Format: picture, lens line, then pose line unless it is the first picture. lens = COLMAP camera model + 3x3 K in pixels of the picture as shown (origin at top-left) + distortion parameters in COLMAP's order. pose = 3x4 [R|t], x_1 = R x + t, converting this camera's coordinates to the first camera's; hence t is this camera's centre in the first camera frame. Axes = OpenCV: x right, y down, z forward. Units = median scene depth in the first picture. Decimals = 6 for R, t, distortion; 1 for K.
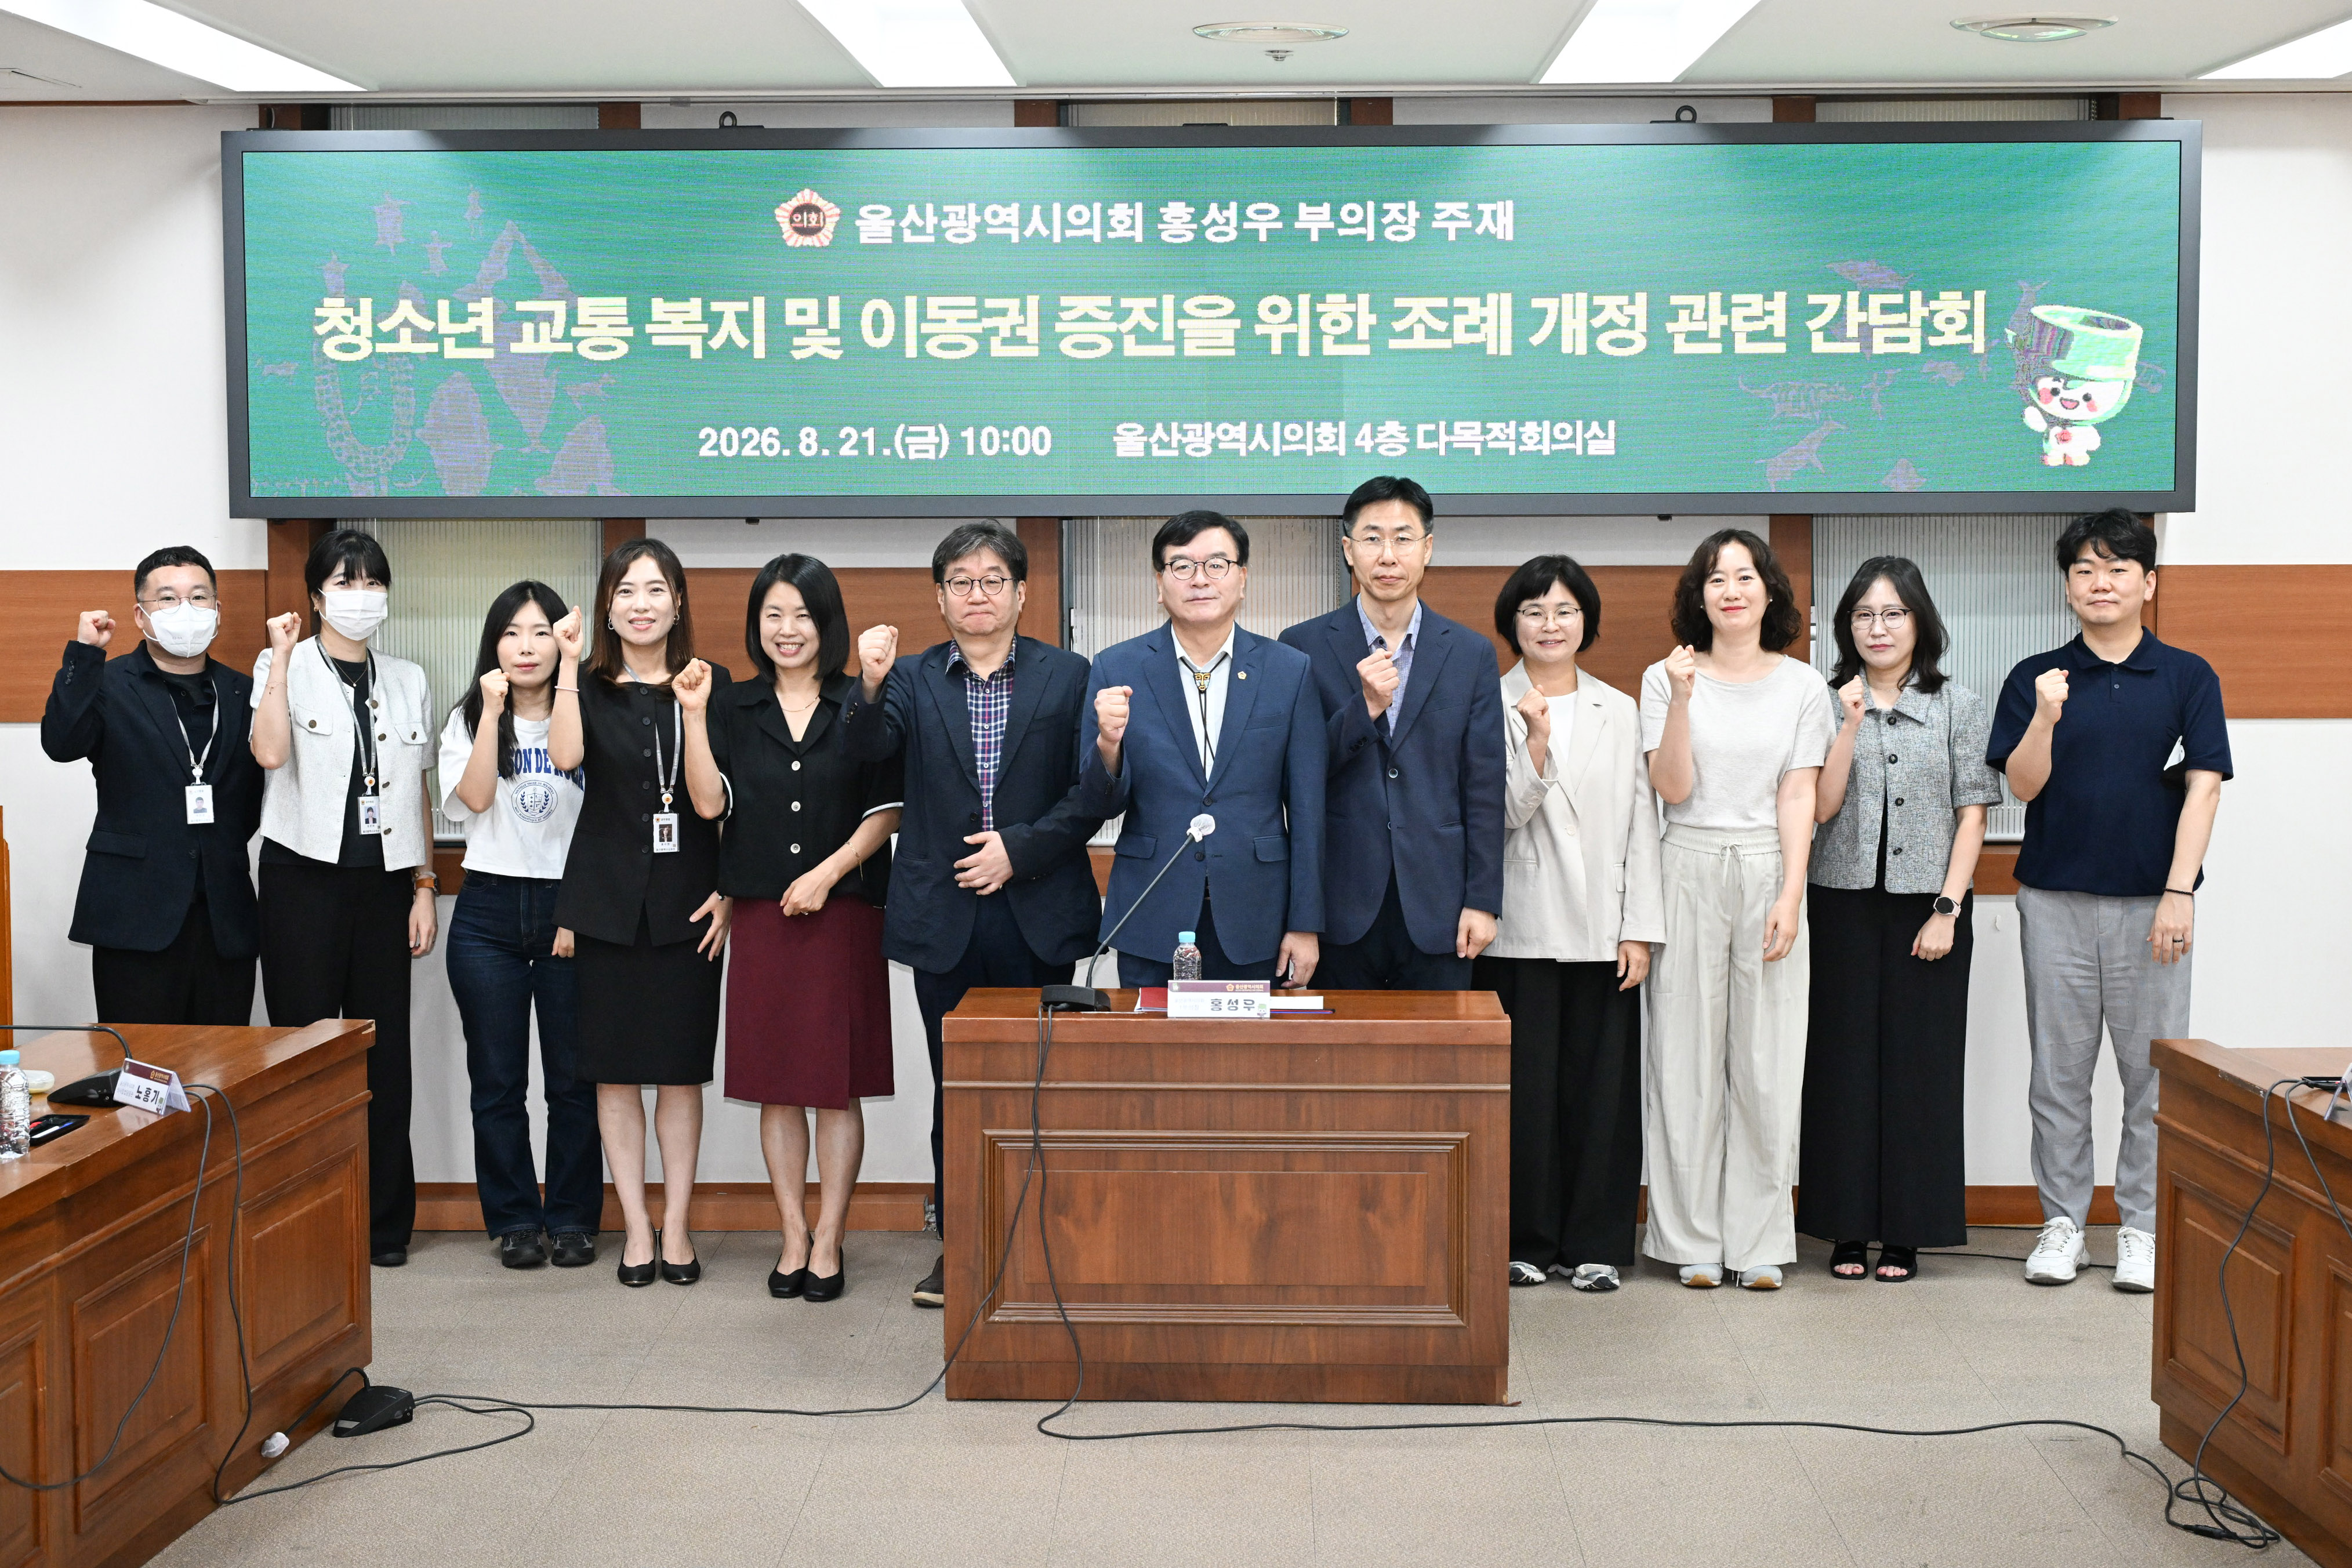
lens RADIAL K [[3930.7, 0, 1177.2], [0, 3930.7, 748.0], [0, 0, 1]] dist [-0.000131, 0.000000]
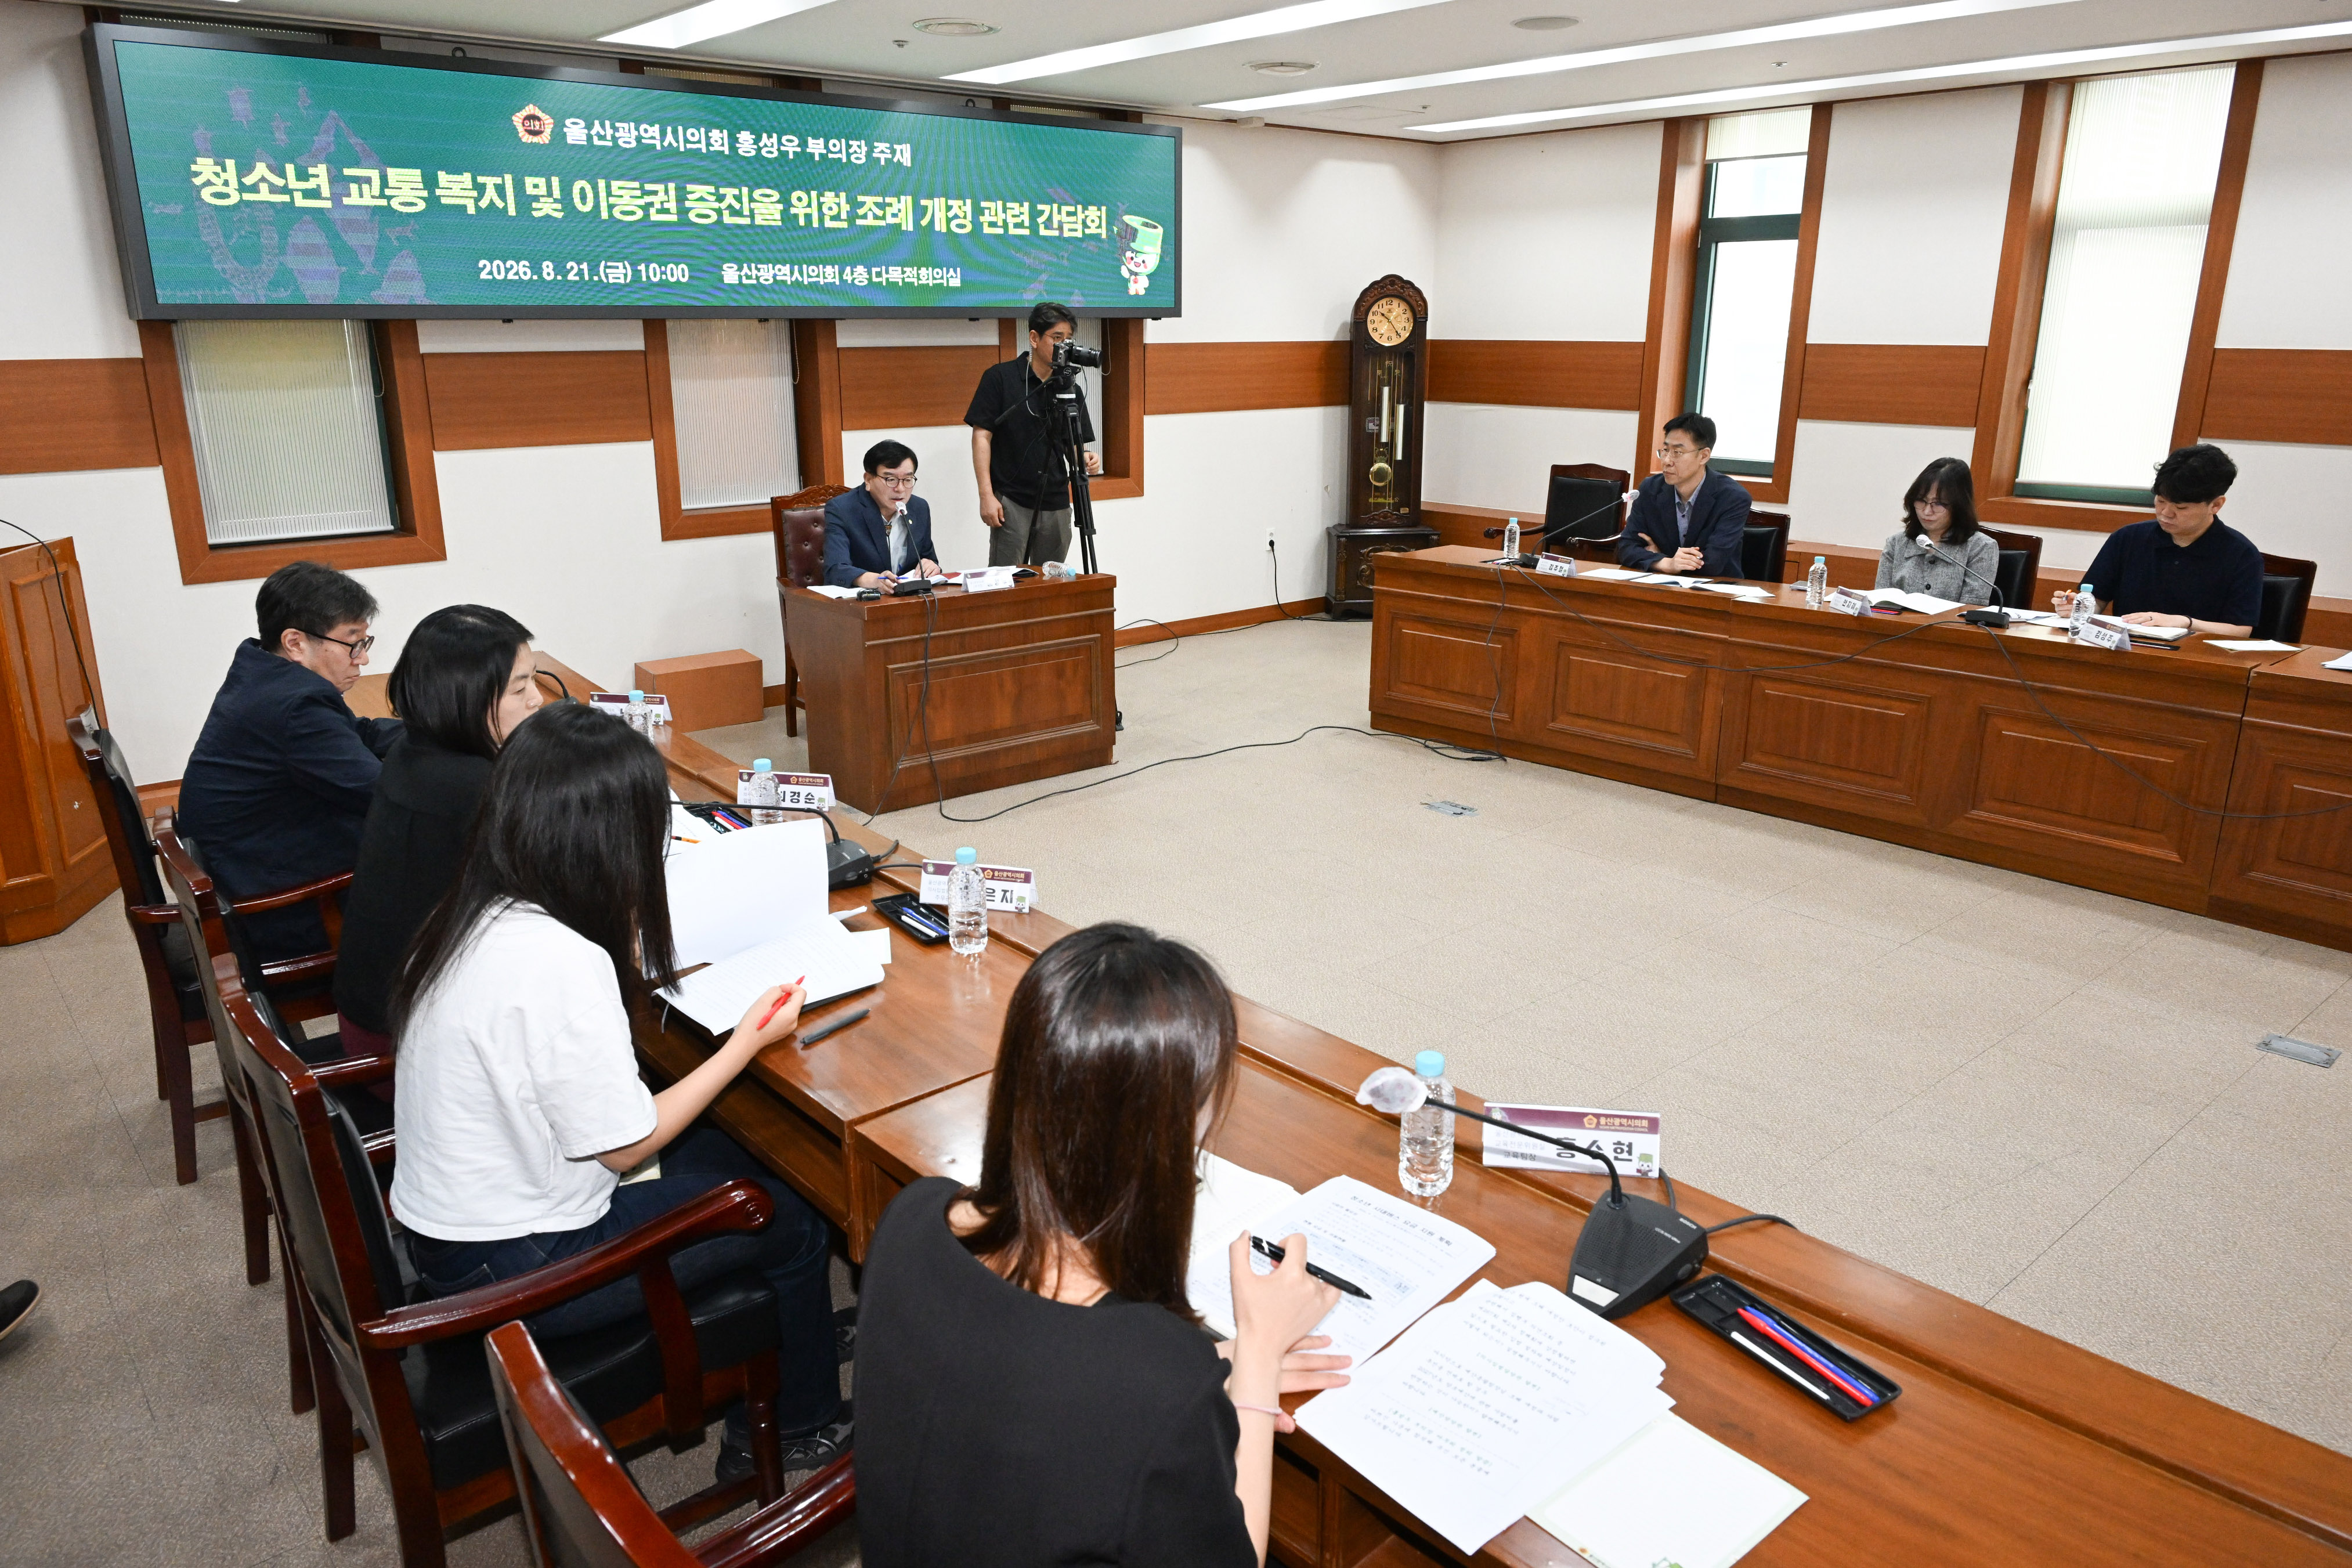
lens RADIAL K [[1561.9, 0, 1147.8], [0, 1561.9, 793.5], [0, 0, 1]] dist [-0.003166, -0.004240]
pose [[0.748528, -0.190430, 0.635171, -0.363243], [0.047264, 0.970762, 0.235345, -0.007852], [-0.661417, -0.146142, 0.735643, 0.328755]]
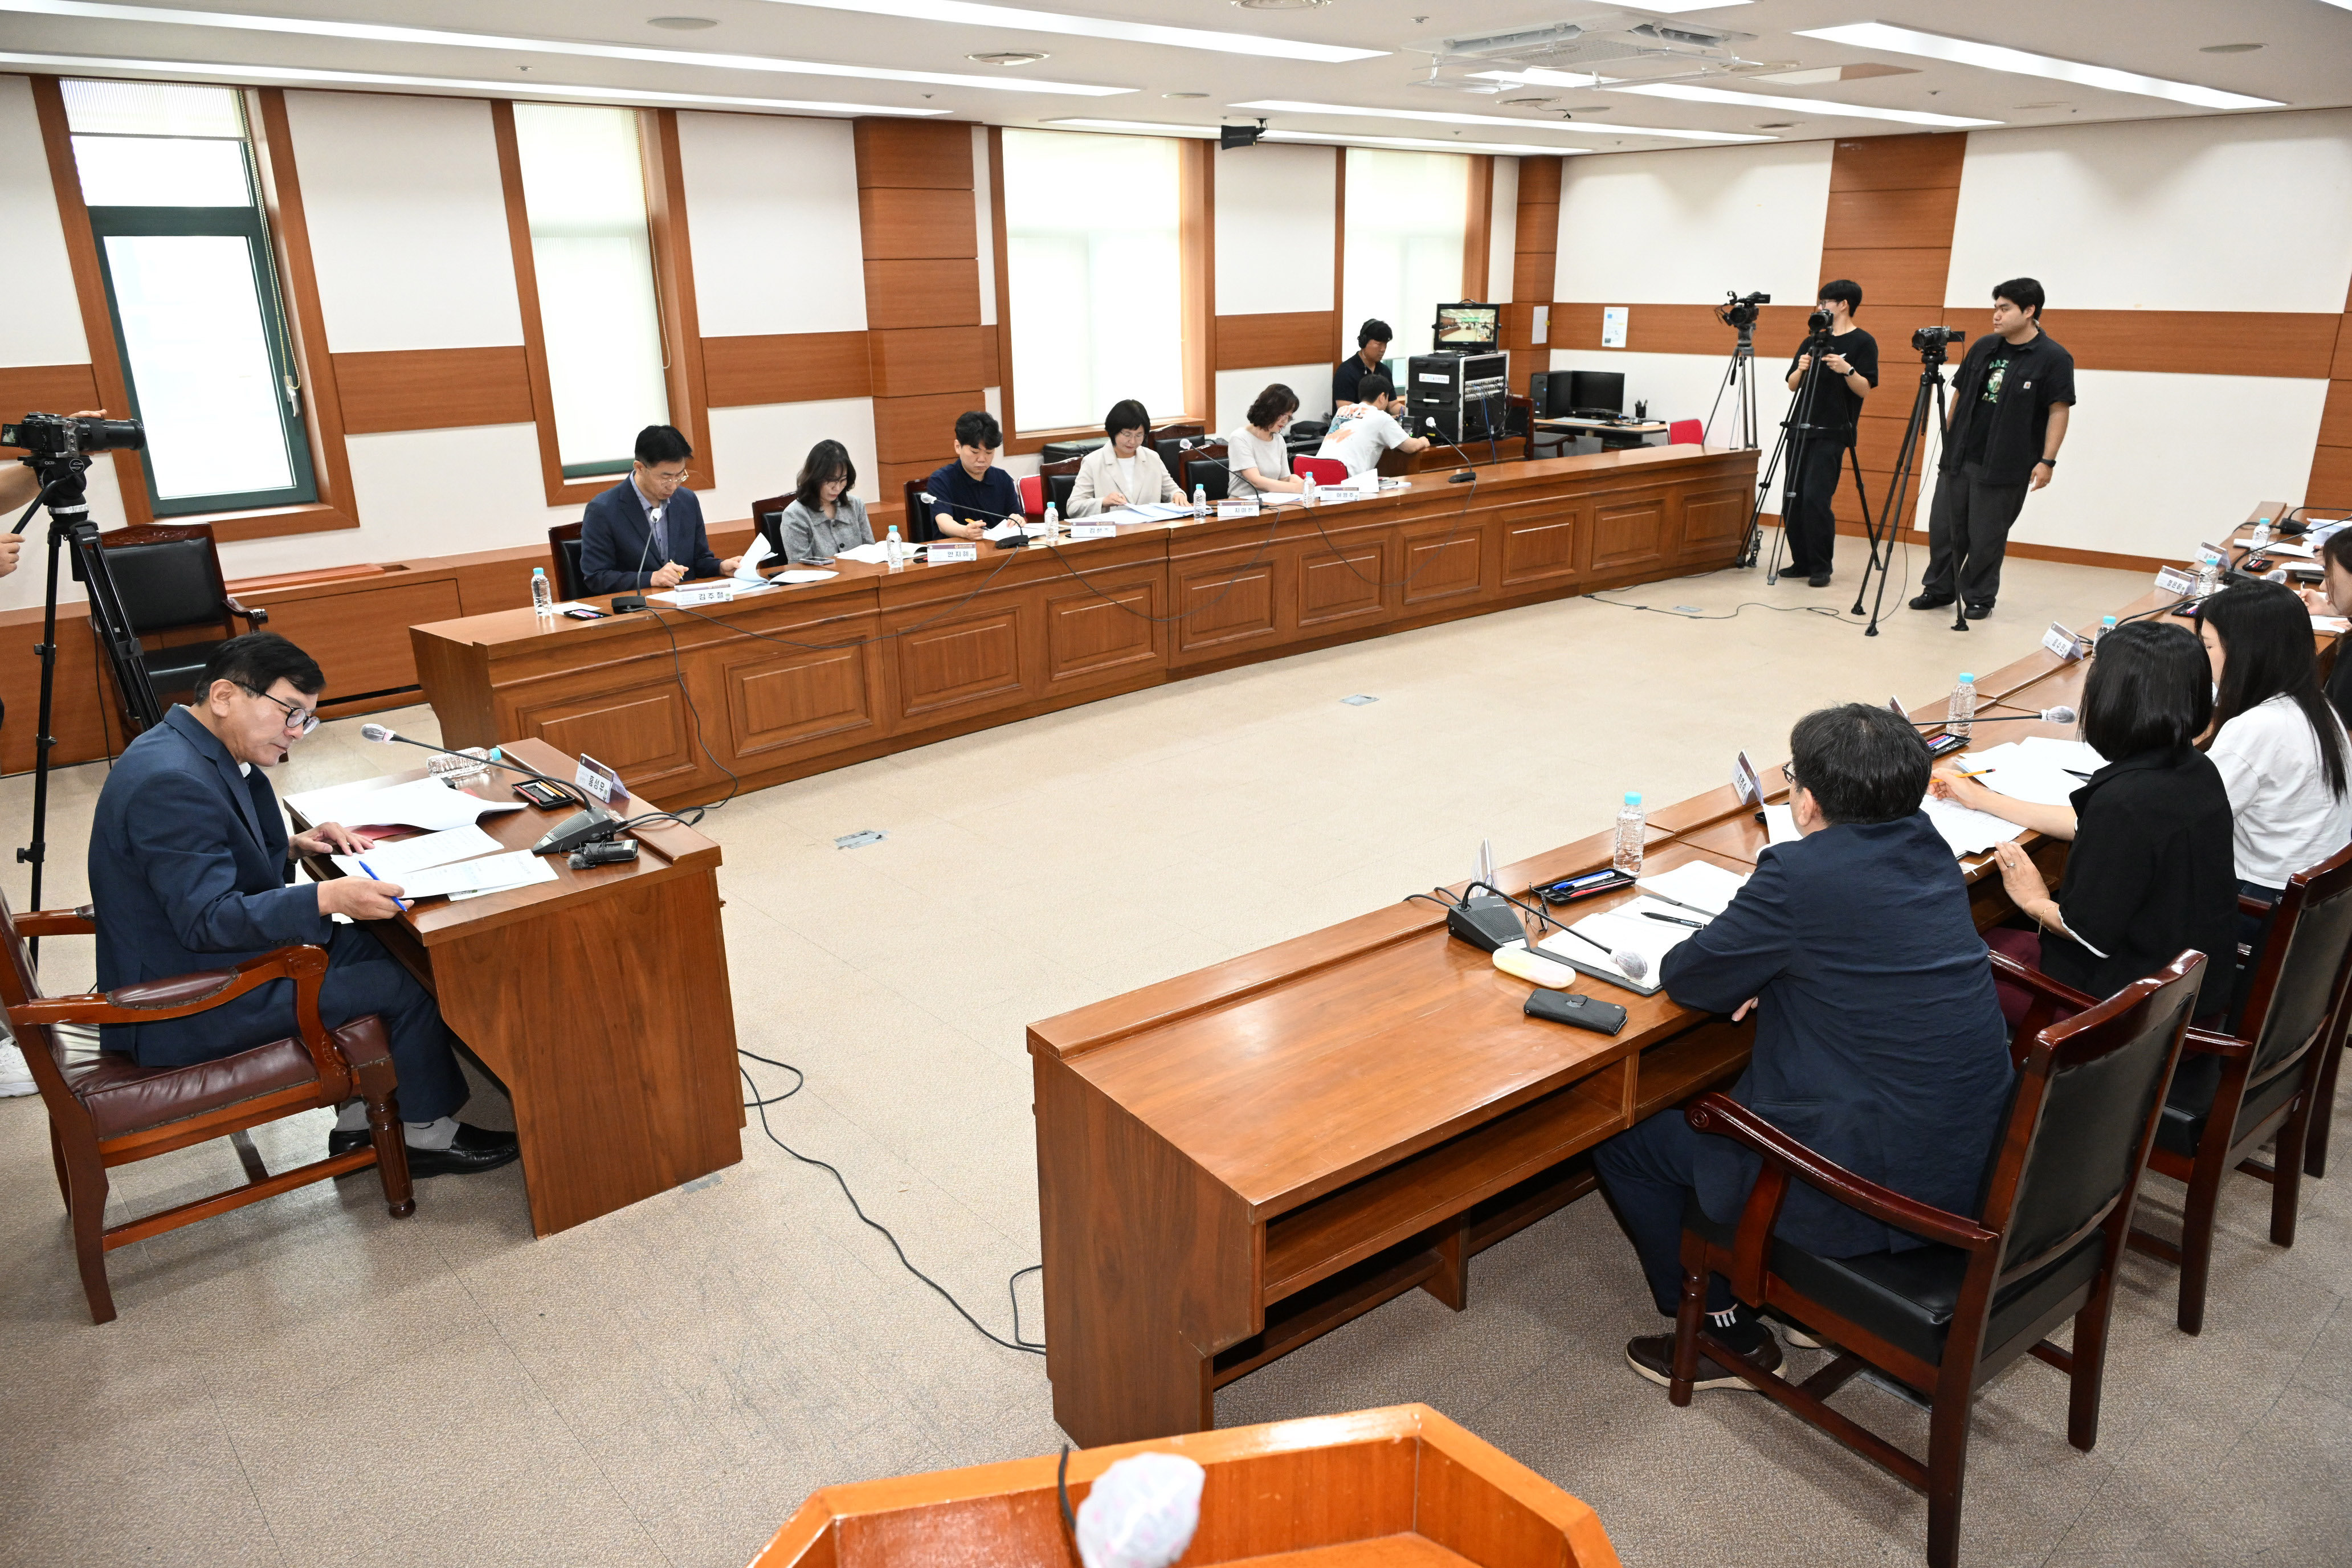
lens RADIAL K [[1561.9, 0, 1173.0], [0, 1561.9, 777.3], [0, 0, 1]] dist [-0.003166, -0.004240]
pose [[-0.678554, -0.221580, 0.700333, -0.383565], [0.066765, 0.930866, 0.359208, -0.084448], [-0.731510, 0.290500, -0.616849, 0.998325]]
